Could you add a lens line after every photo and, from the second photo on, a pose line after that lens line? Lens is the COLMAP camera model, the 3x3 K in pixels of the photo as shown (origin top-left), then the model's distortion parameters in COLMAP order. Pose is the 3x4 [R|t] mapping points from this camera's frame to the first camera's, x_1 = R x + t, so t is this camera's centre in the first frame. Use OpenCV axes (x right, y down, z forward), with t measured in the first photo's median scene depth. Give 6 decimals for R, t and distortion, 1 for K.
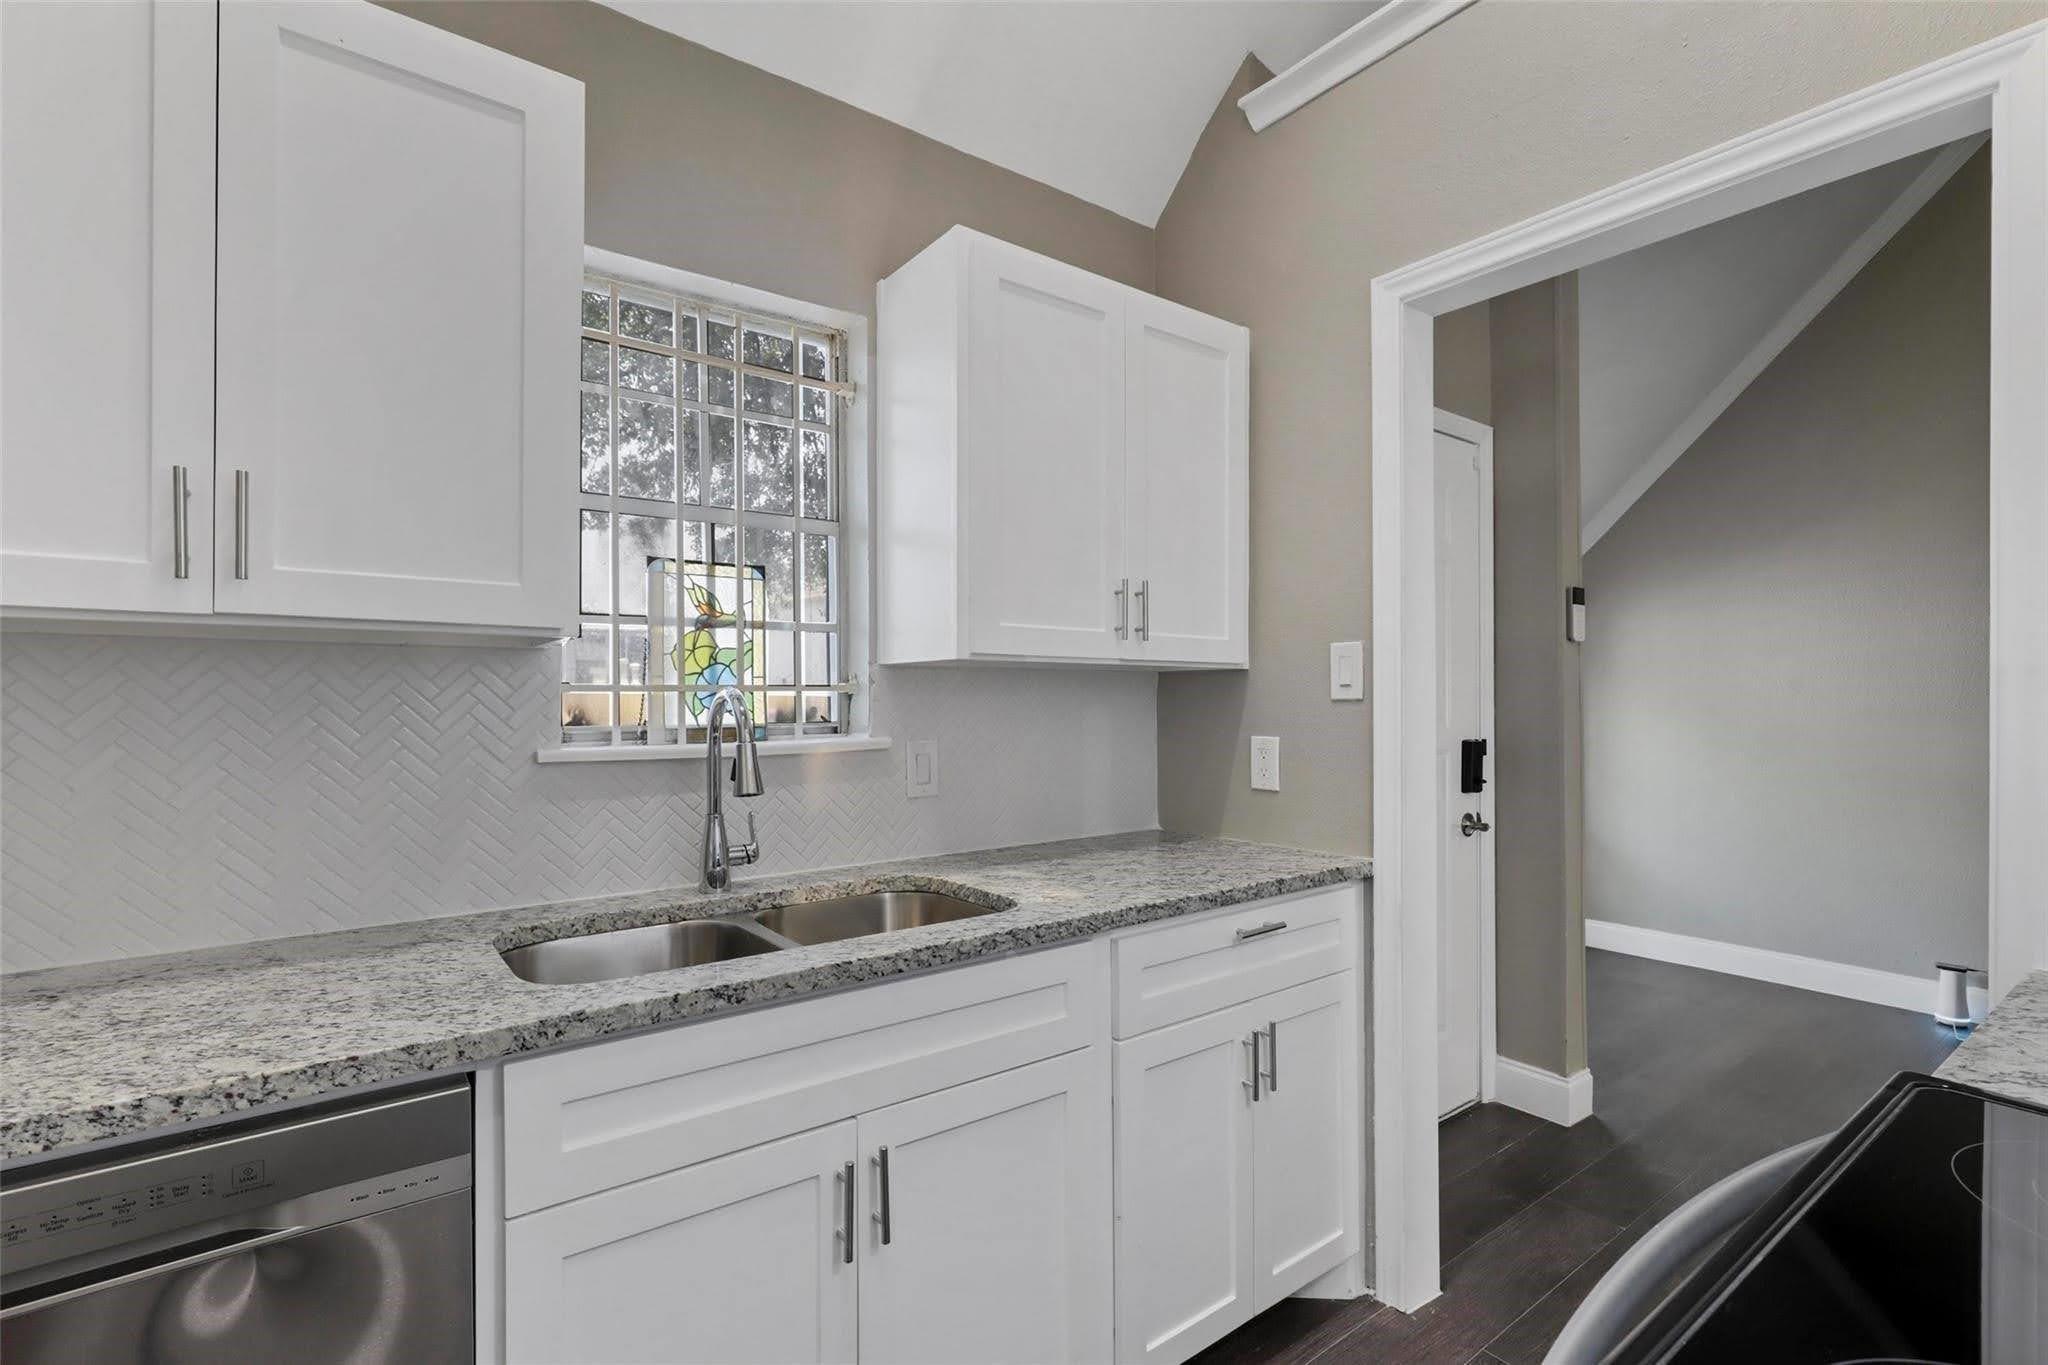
lens RADIAL K [[940.6, 0, 1026.7], [0, 940.6, 697.7], [0, 0, 1]] dist [-0.000445, 0.000192]
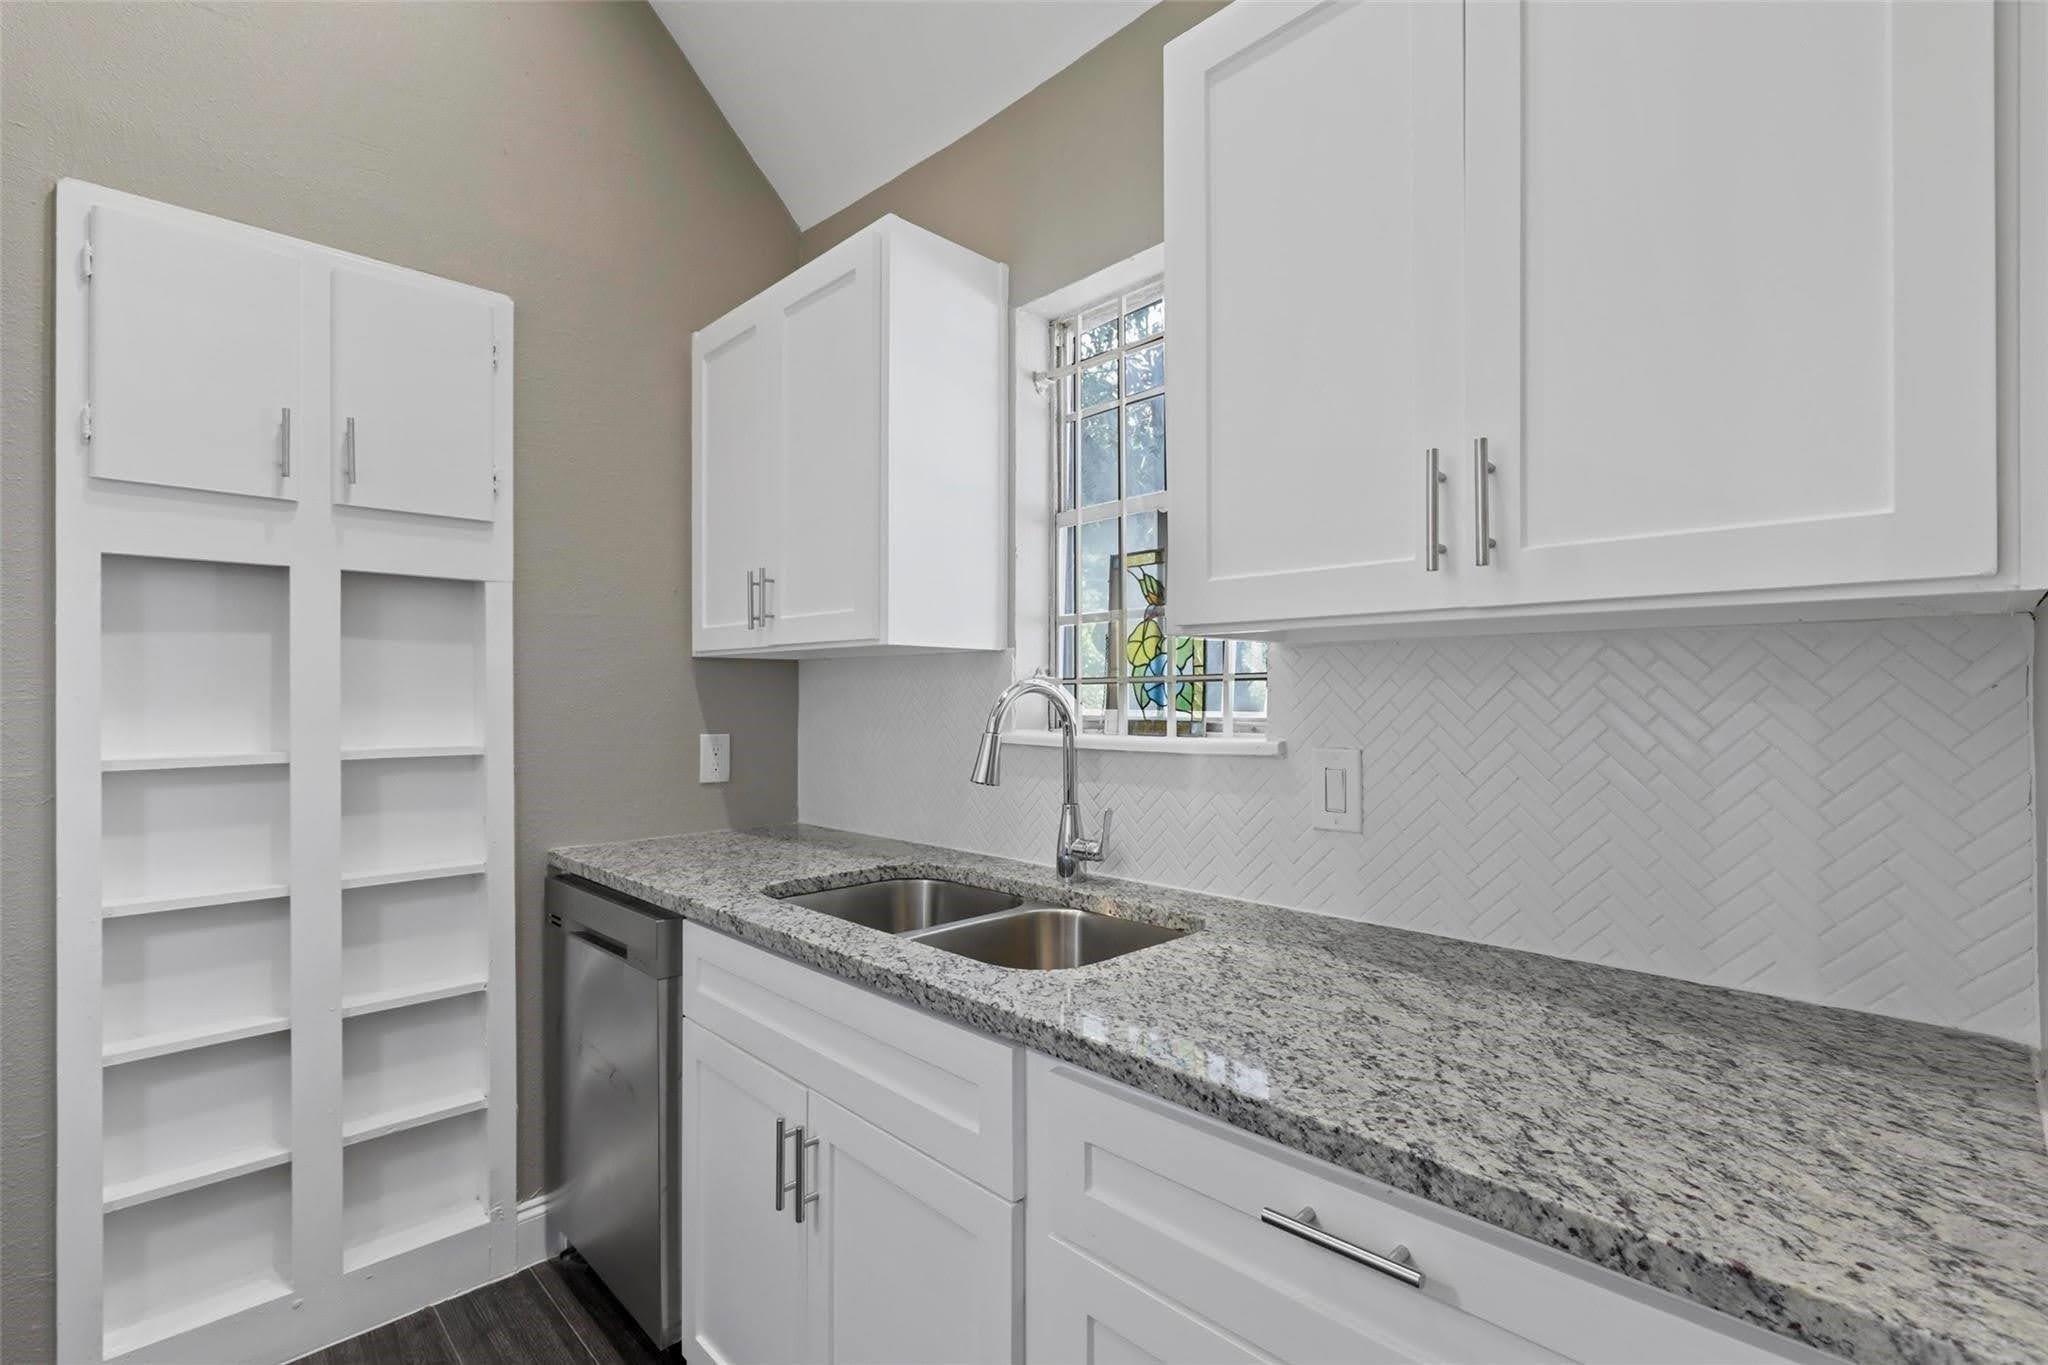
lens RADIAL K [[922.6, 0, 1027.0], [0, 922.6, 688.0], [0, 0, 1]] dist [0.000128, -0.000642]
pose [[0.127271, -0.004085, -0.991860, 0.602992], [0.004906, 0.999982, -0.003489, 0.001434], [0.991856, -0.004422, 0.127289, 0.765466]]
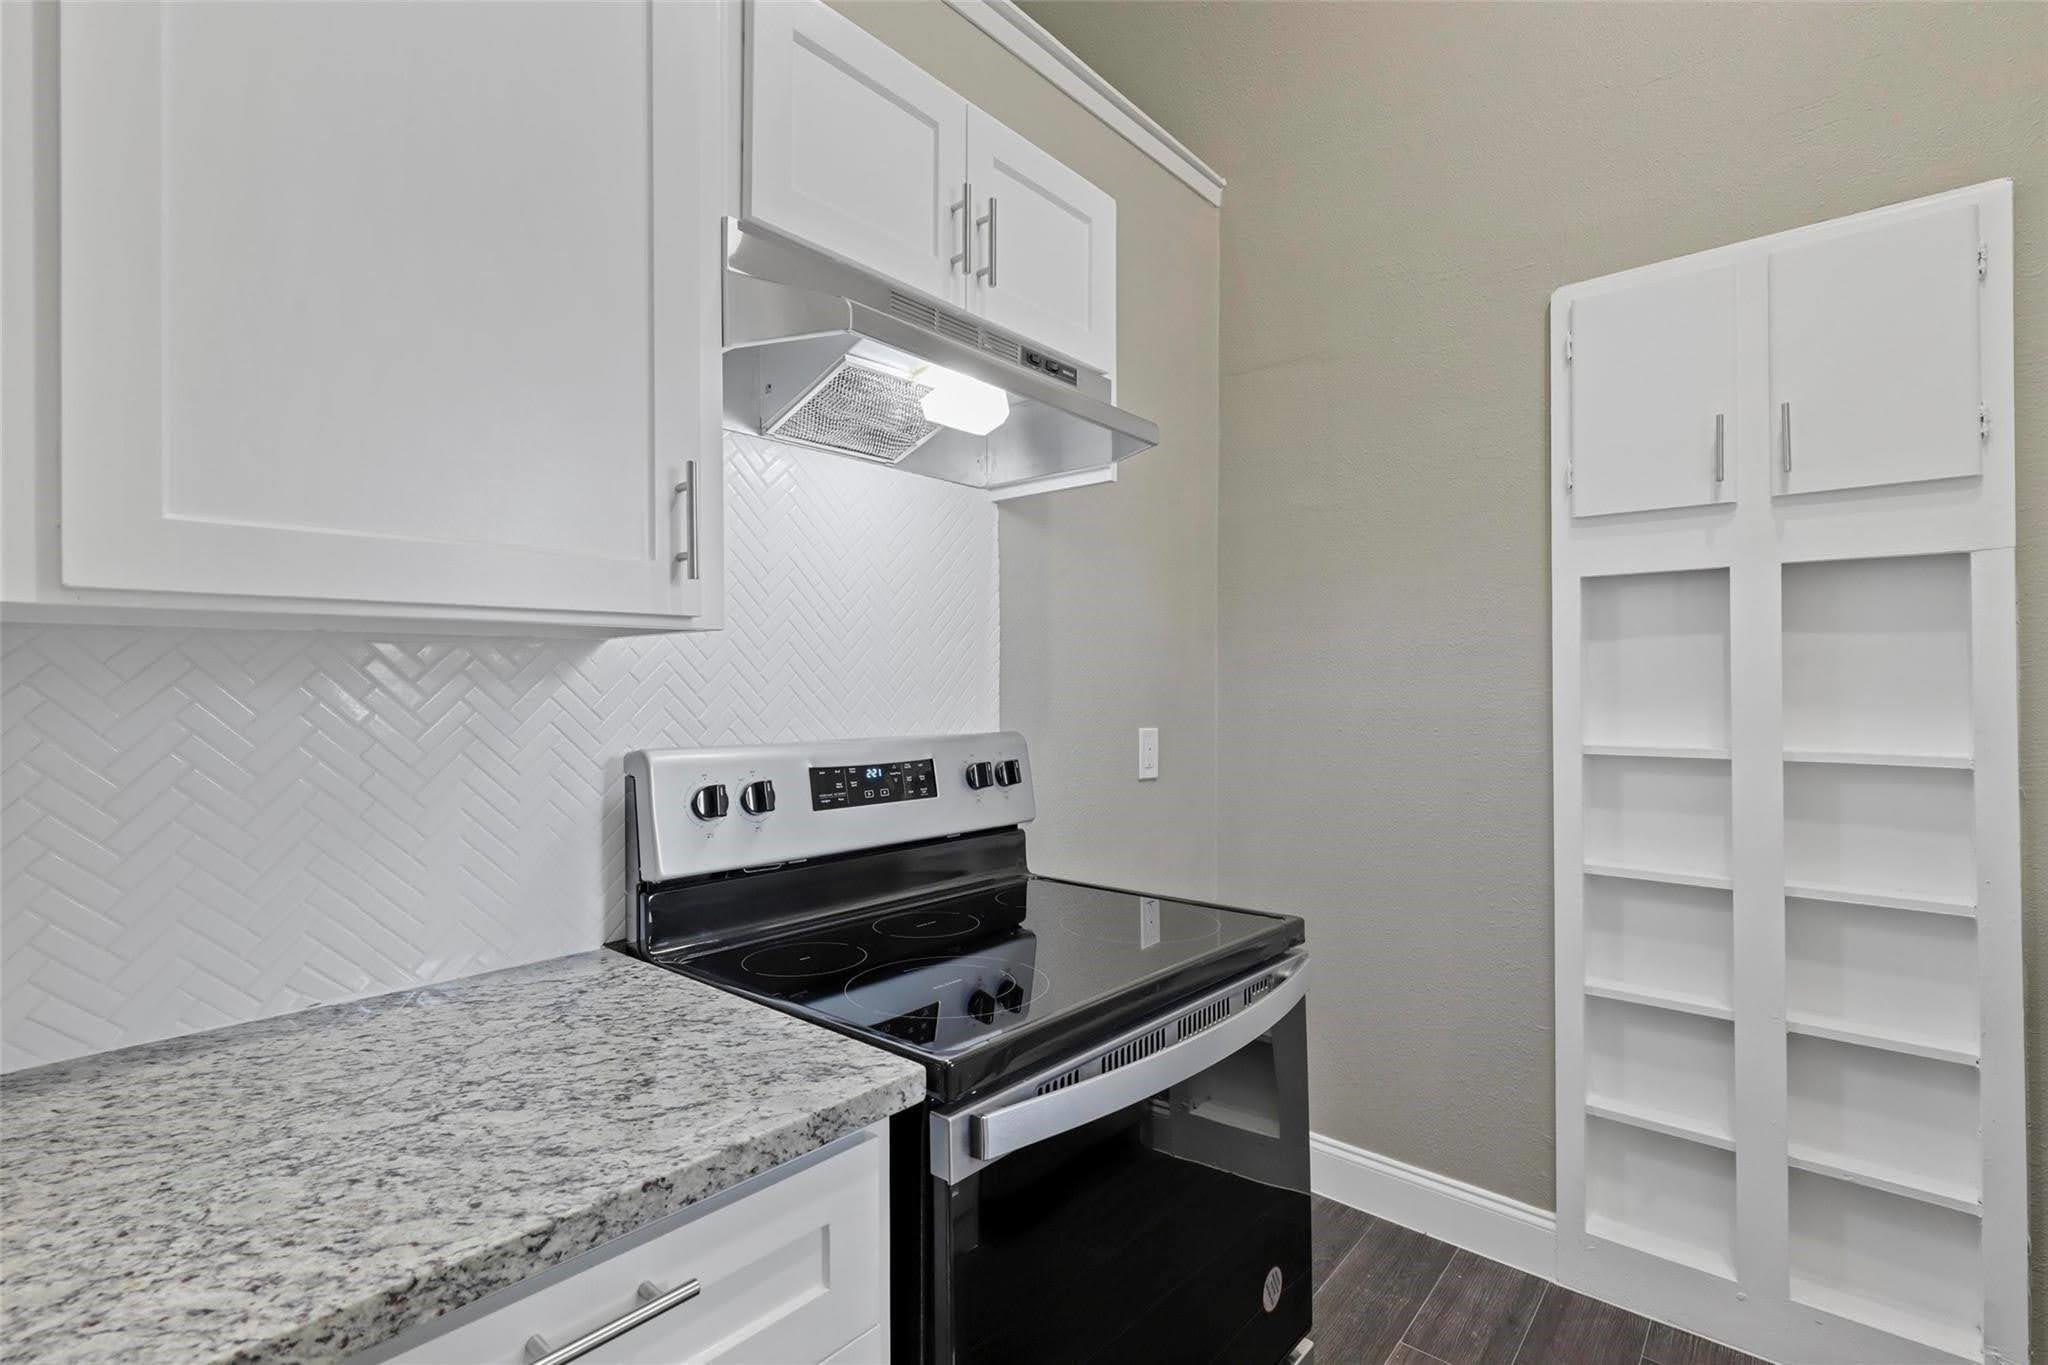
lens RADIAL K [[937.6, 0, 1024.6], [0, 937.6, 679.5], [0, 0, 1]] dist [0.000693, 0.000641]
pose [[-0.977496, -0.002473, -0.210942, 0.498945], [0.000175, 0.999921, -0.012536, -0.000244], [0.210956, -0.012291, -0.977418, 0.940114]]
